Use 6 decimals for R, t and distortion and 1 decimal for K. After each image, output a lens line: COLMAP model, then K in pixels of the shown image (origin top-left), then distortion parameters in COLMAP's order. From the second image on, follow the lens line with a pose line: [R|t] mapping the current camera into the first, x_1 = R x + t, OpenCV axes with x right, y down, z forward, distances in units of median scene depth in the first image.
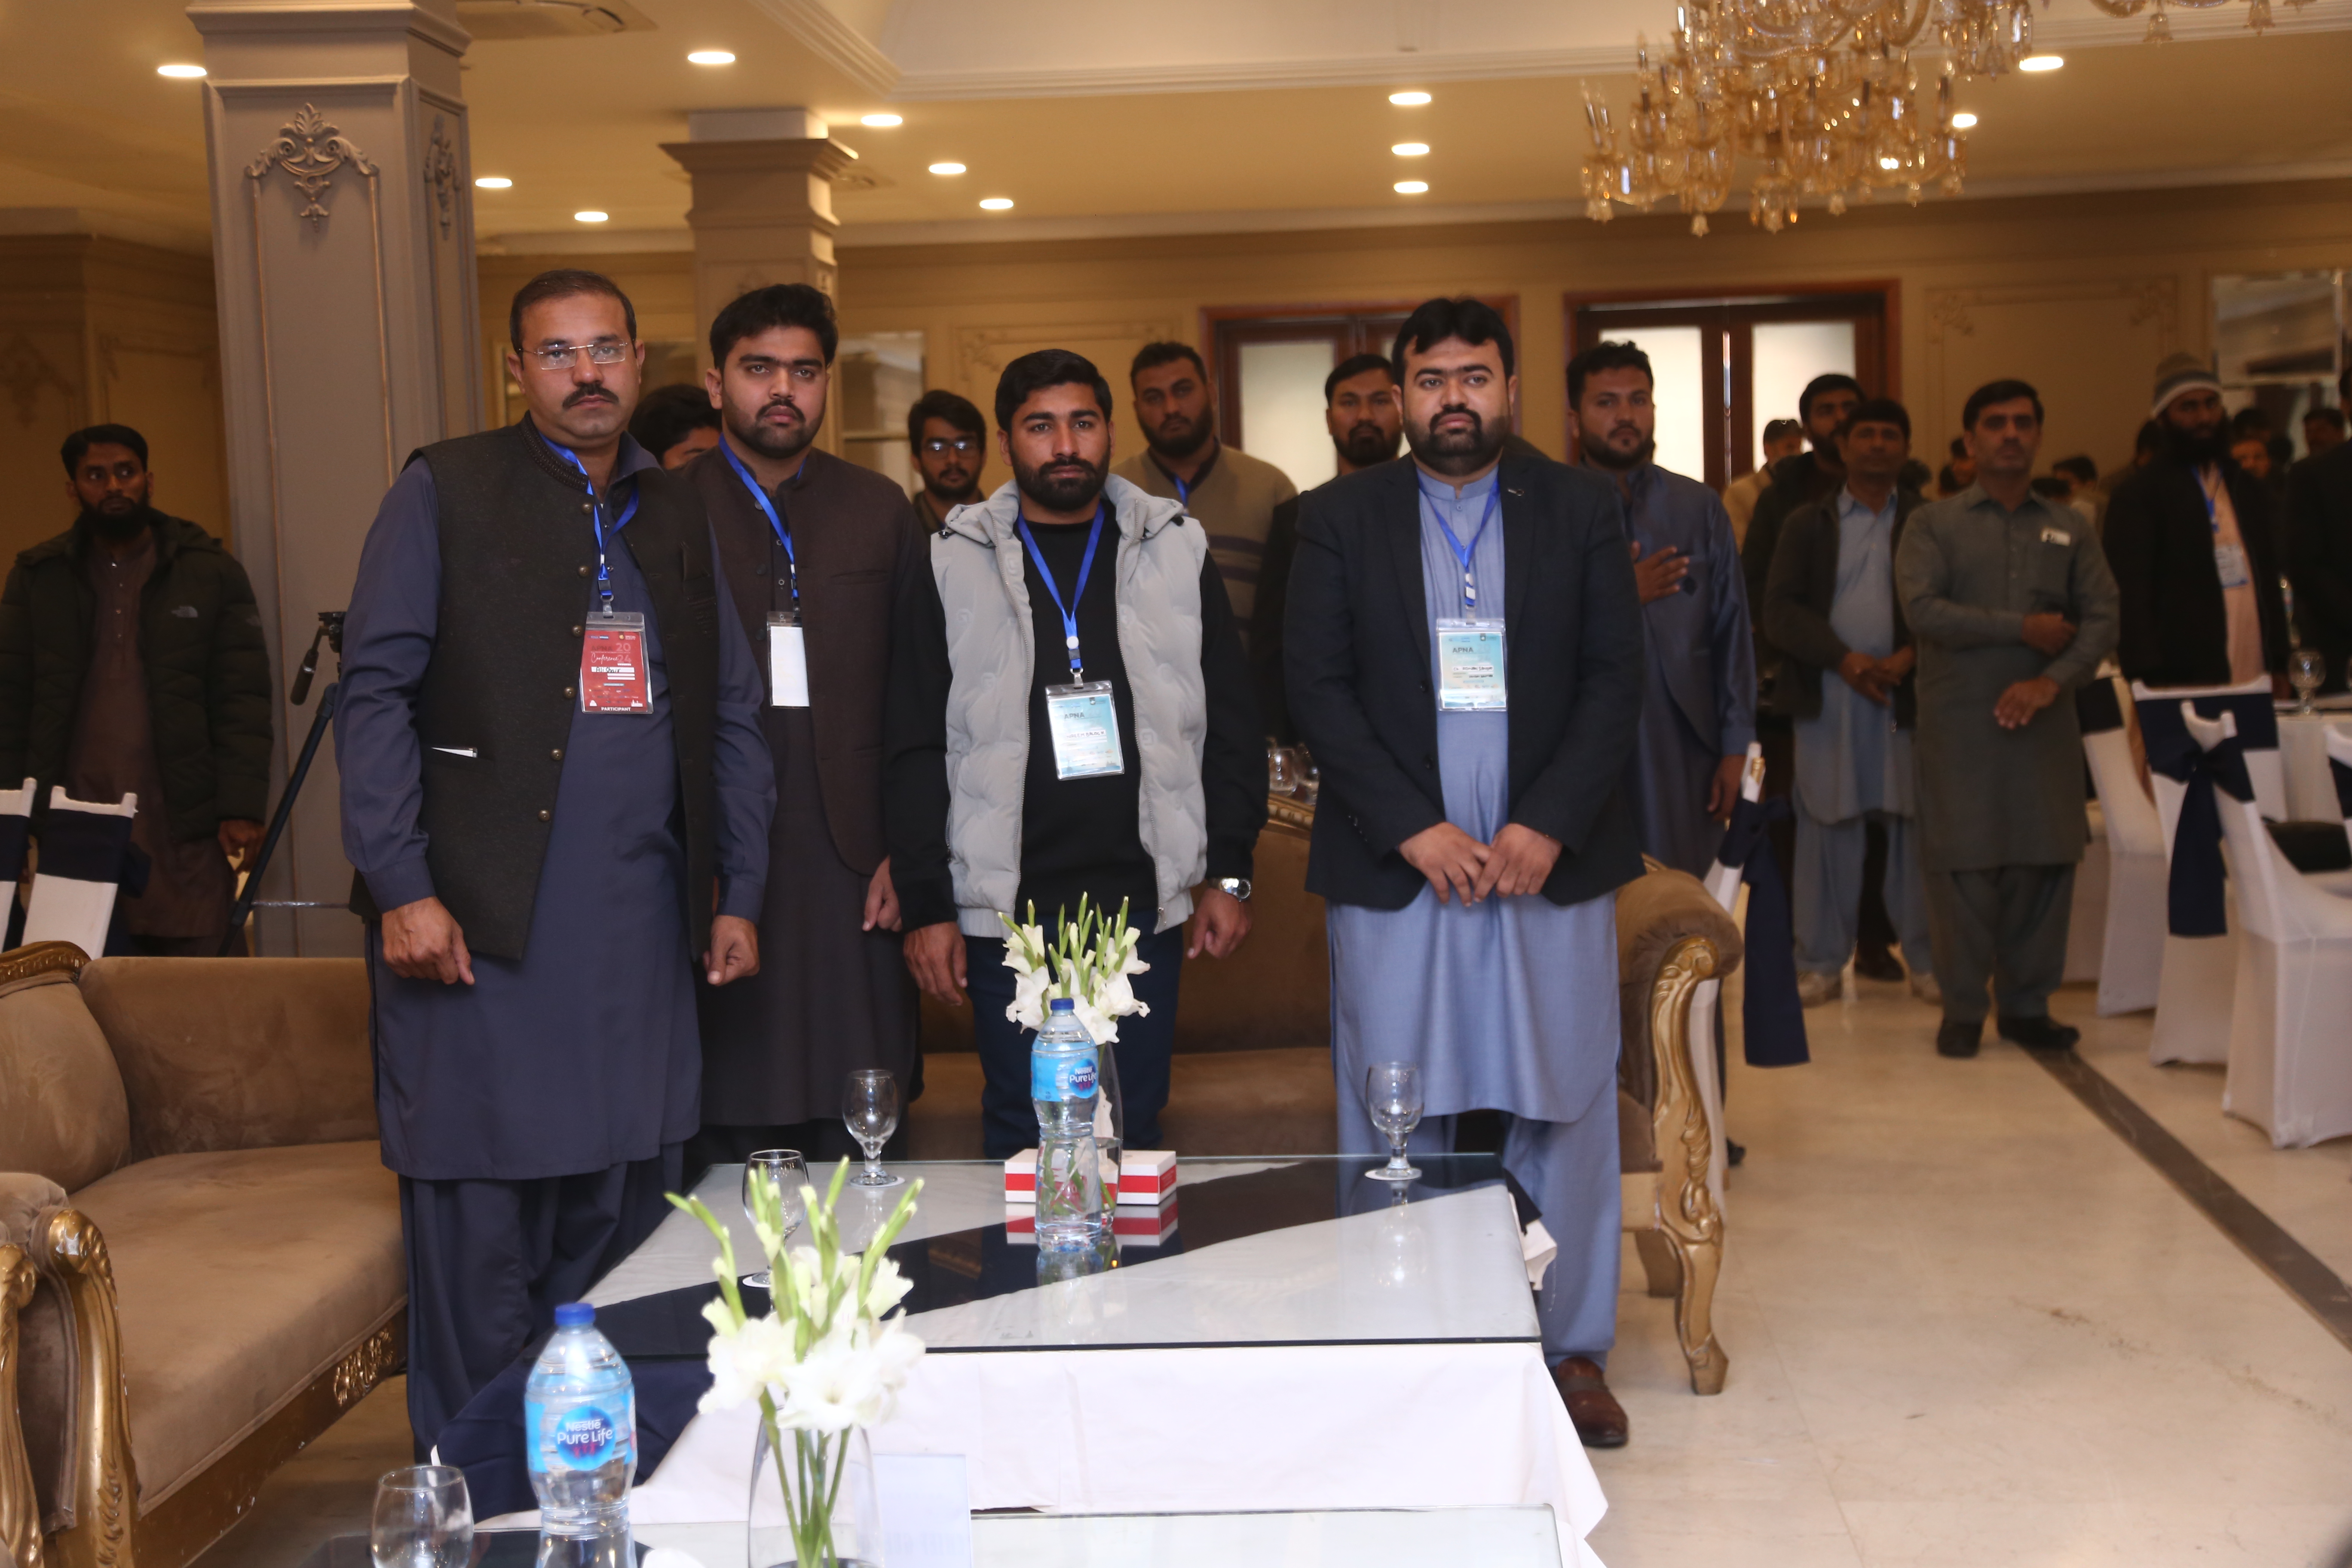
lens RADIAL K [[3503.0, 0, 1176.0], [0, 3503.0, 784.0], [0, 0, 1]] dist [0.160935, -0.000108]
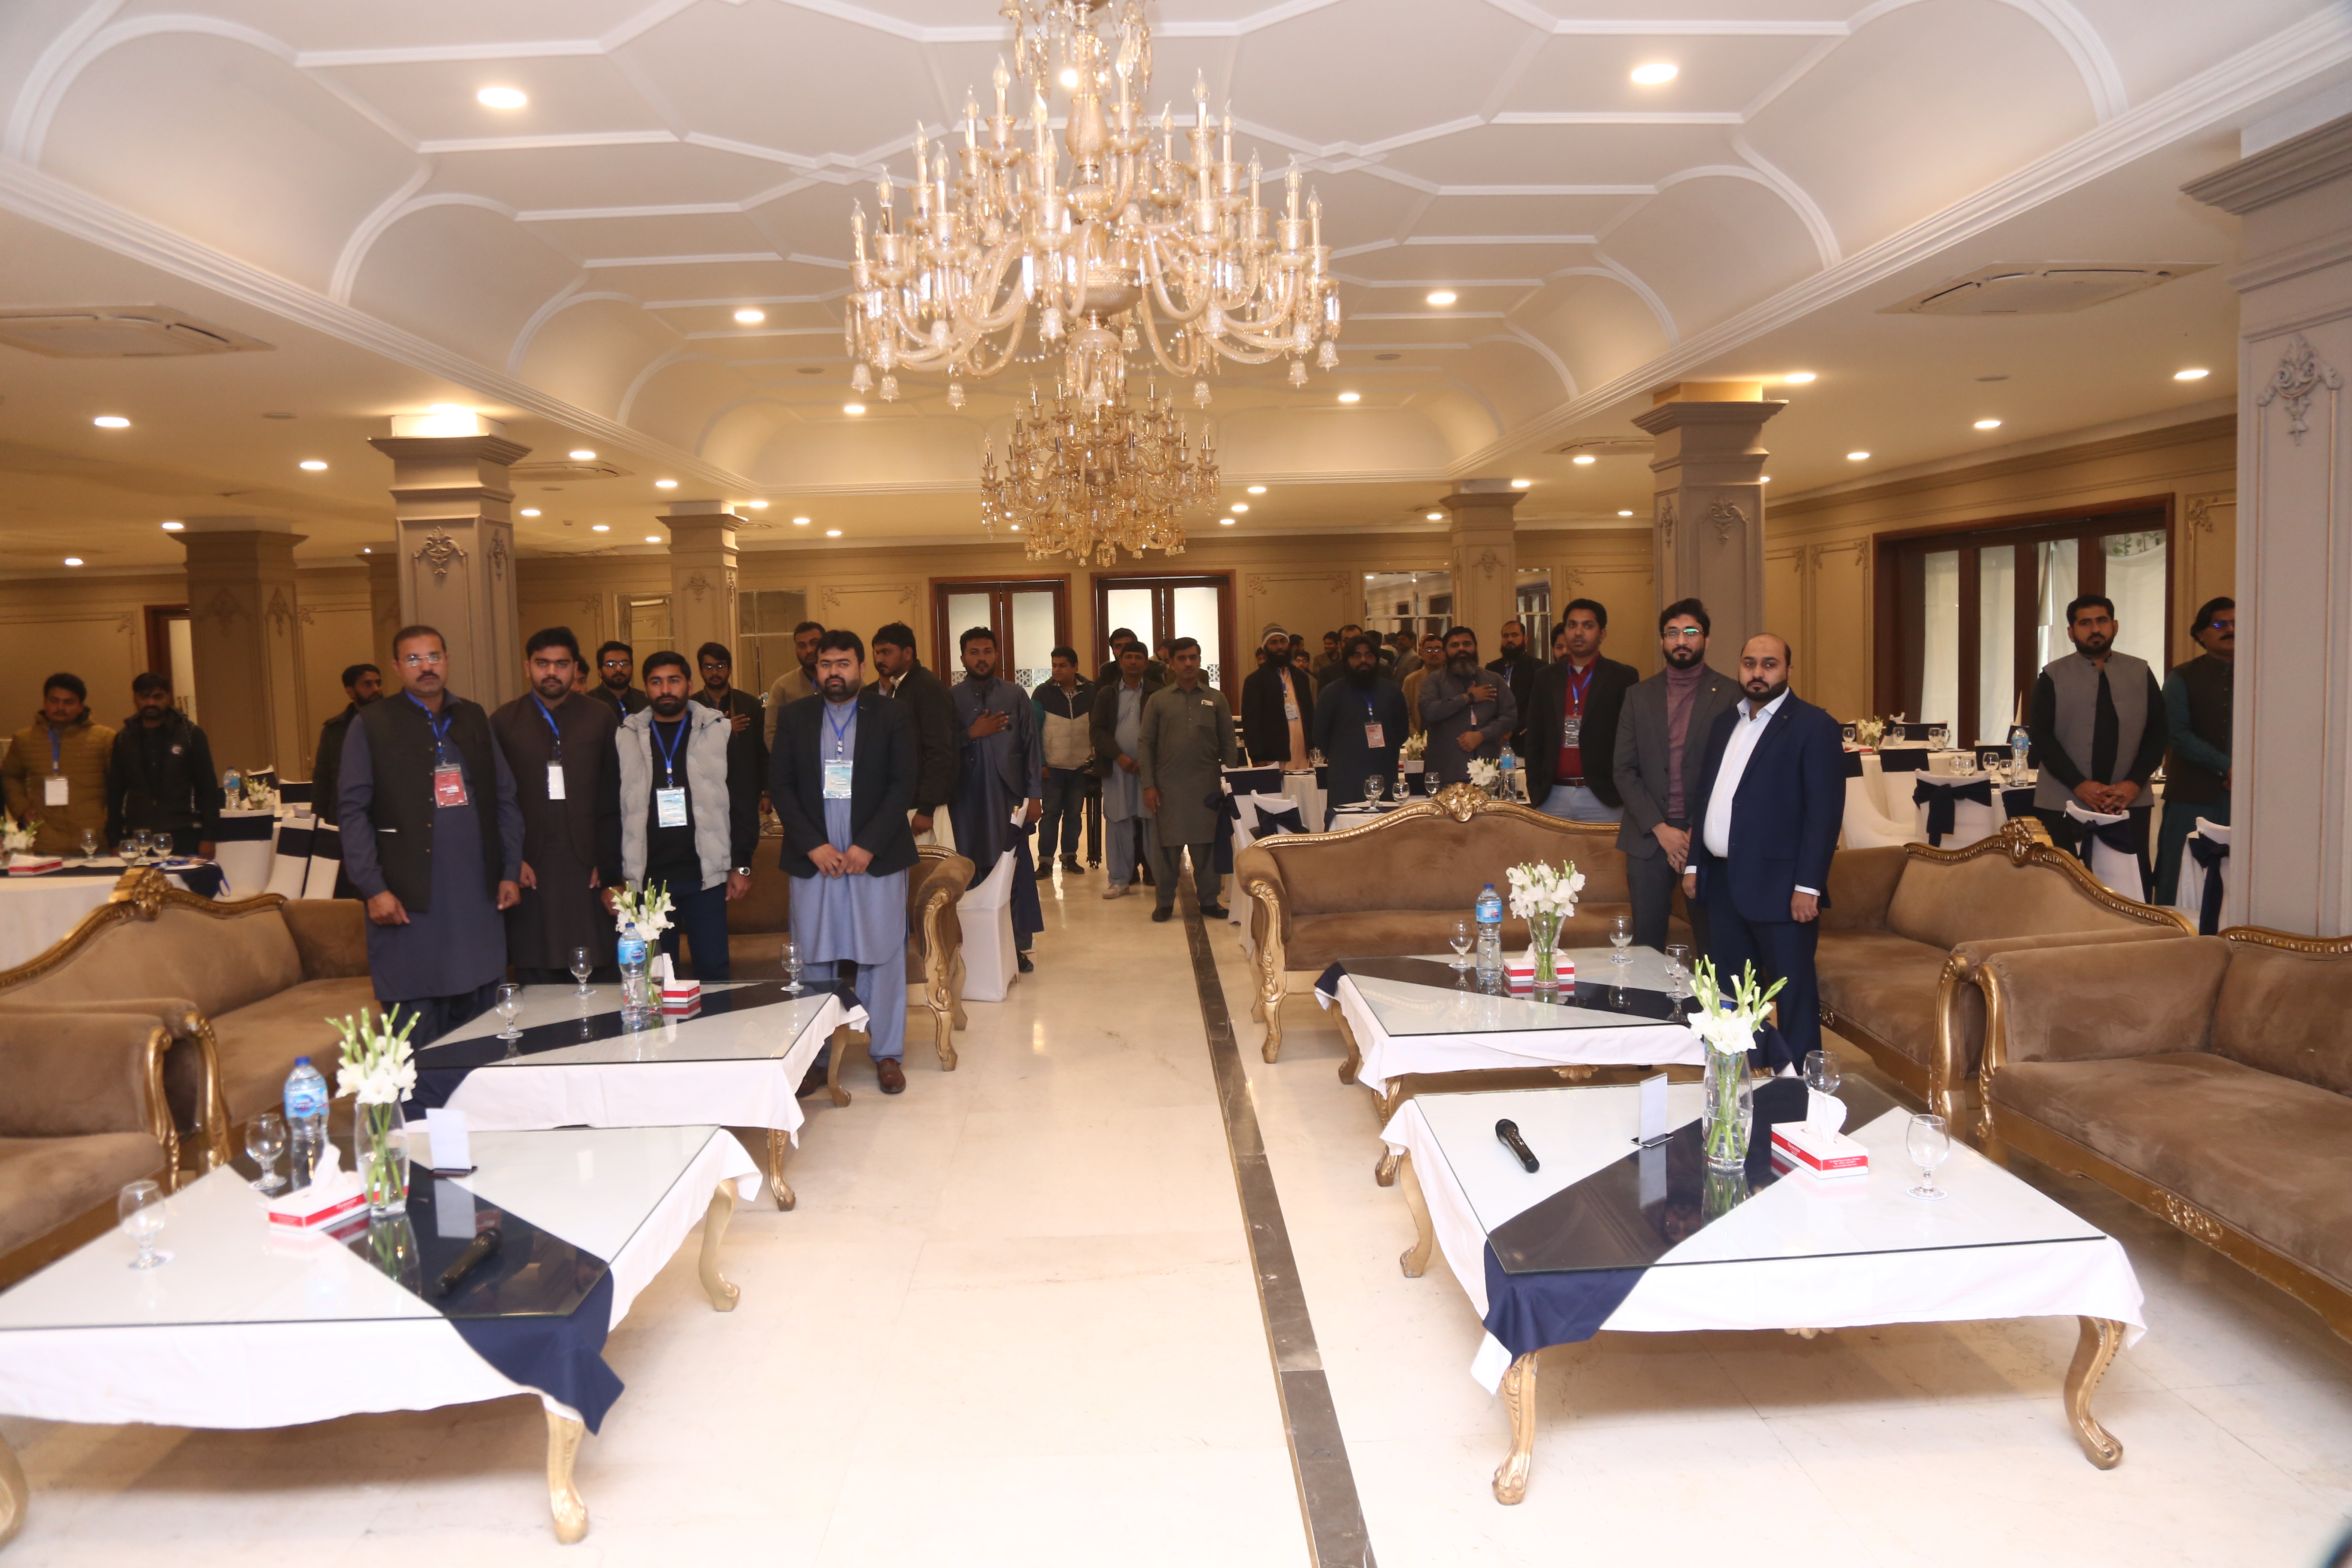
lens RADIAL K [[1622.9, 0, 1176.0], [0, 1622.9, 784.0], [0, 0, 1]] dist [-0.114563, 0.051179]
pose [[0.994842, -0.004503, 0.101340, 0.203014], [0.003866, 0.999972, 0.006477, -0.036762], [-0.101367, -0.006052, 0.994831, -0.146410]]
